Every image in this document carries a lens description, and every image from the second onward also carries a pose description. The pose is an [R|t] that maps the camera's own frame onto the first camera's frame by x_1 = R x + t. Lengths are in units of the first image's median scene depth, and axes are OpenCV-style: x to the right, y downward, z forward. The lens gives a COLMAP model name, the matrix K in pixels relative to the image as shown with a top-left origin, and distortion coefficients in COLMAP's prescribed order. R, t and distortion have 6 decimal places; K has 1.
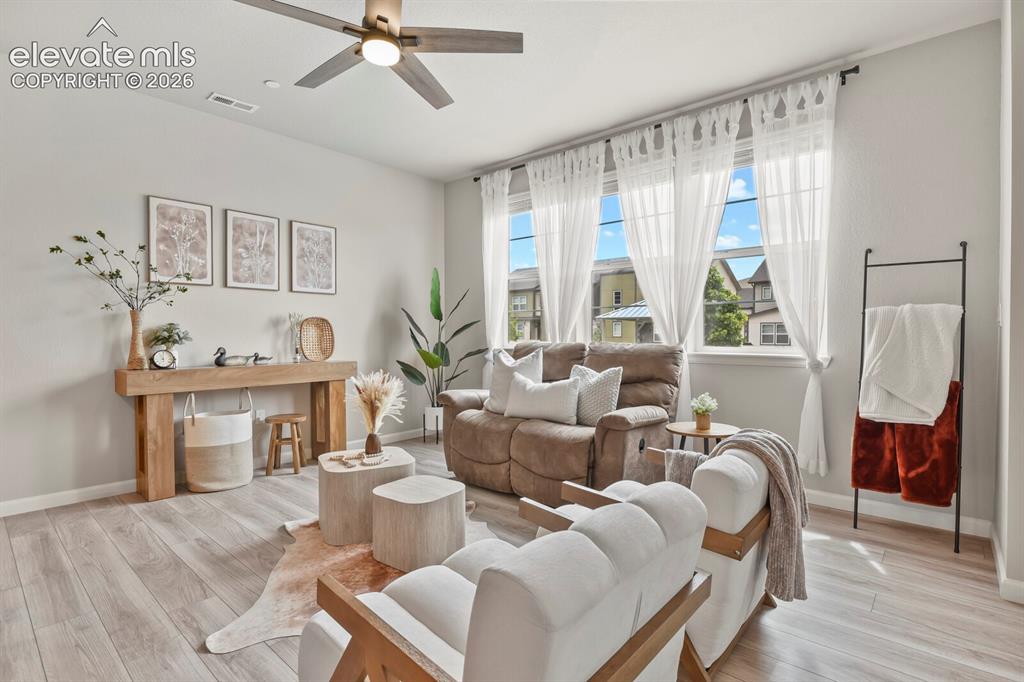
lens RADIAL K [[495.3, 0, 519.9], [0, 495.3, 340.5], [0, 0, 1]] dist [-0.002316, -0.005242]
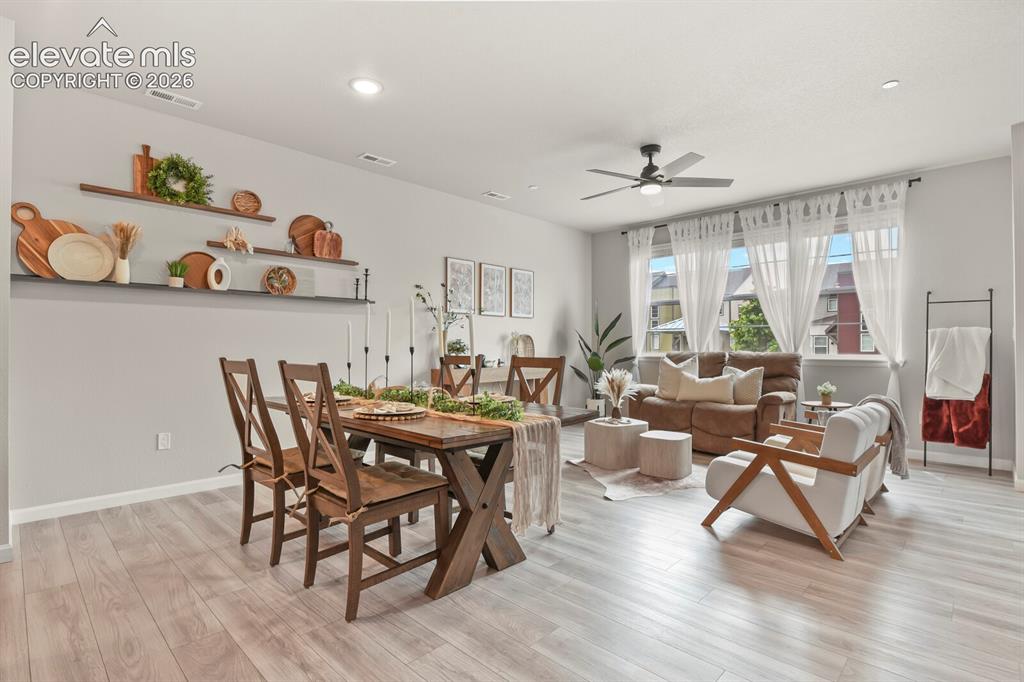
lens RADIAL K [[495.3, 0, 520.5], [0, 495.3, 341.8], [0, 0, 1]] dist [-0.002316, -0.005242]
pose [[0.998890, -0.001817, -0.047065, -0.457356], [0.000696, 0.999716, -0.023822, 0.010242], [0.047095, 0.023763, 0.998608, -0.550728]]
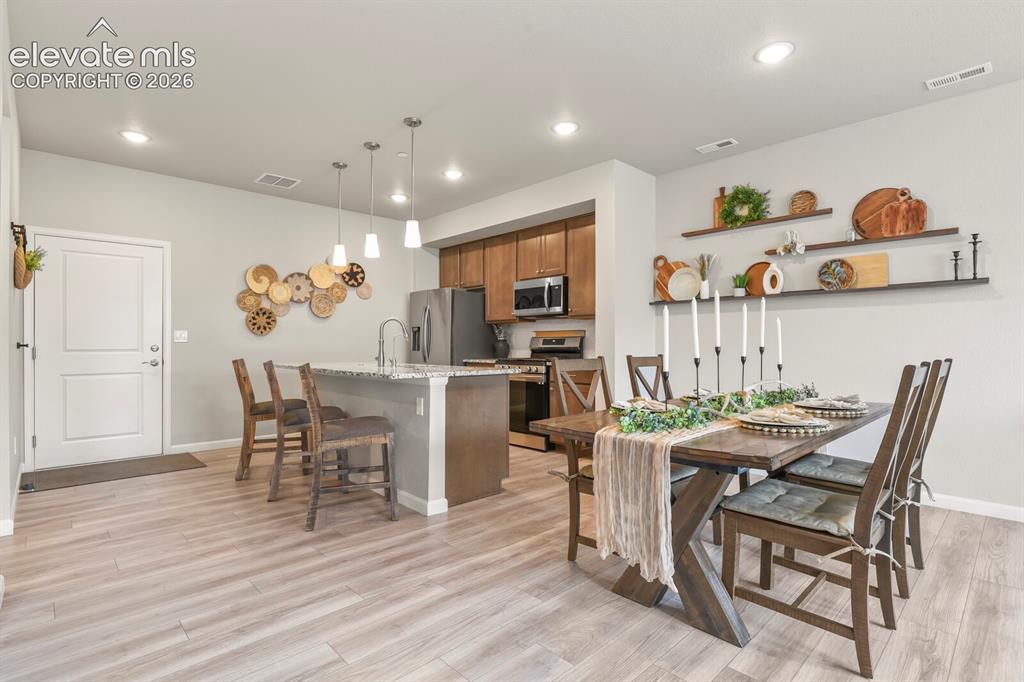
lens RADIAL K [[495.3, 0, 516.3], [0, 495.3, 341.9], [0, 0, 1]] dist [-0.002316, -0.005242]
pose [[-0.090019, -0.006869, -0.995916, 0.066487], [-0.015116, 0.999870, -0.005530, 0.000067], [0.995825, 0.014557, -0.090111, 0.008764]]
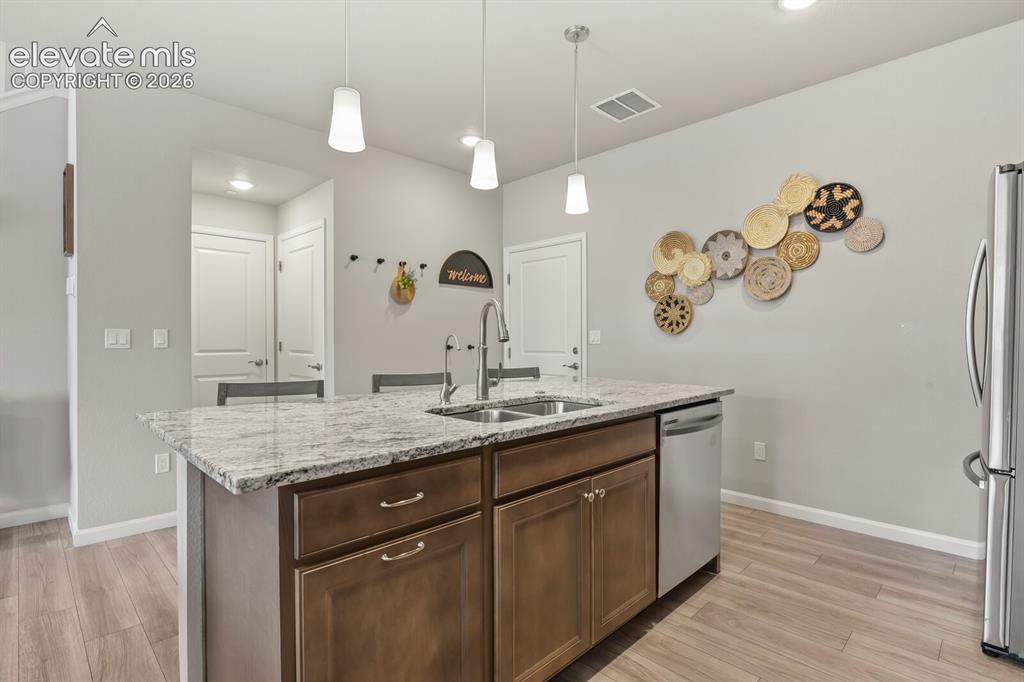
lens RADIAL K [[495.3, 0, 518.8], [0, 495.3, 337.4], [0, 0, 1]] dist [-0.002316, -0.005242]
pose [[-0.997441, -0.000829, 0.071486, -1.197408], [0.000017, 0.999930, 0.011835, -0.024797], [-0.071491, 0.011806, -0.997371, 0.173687]]
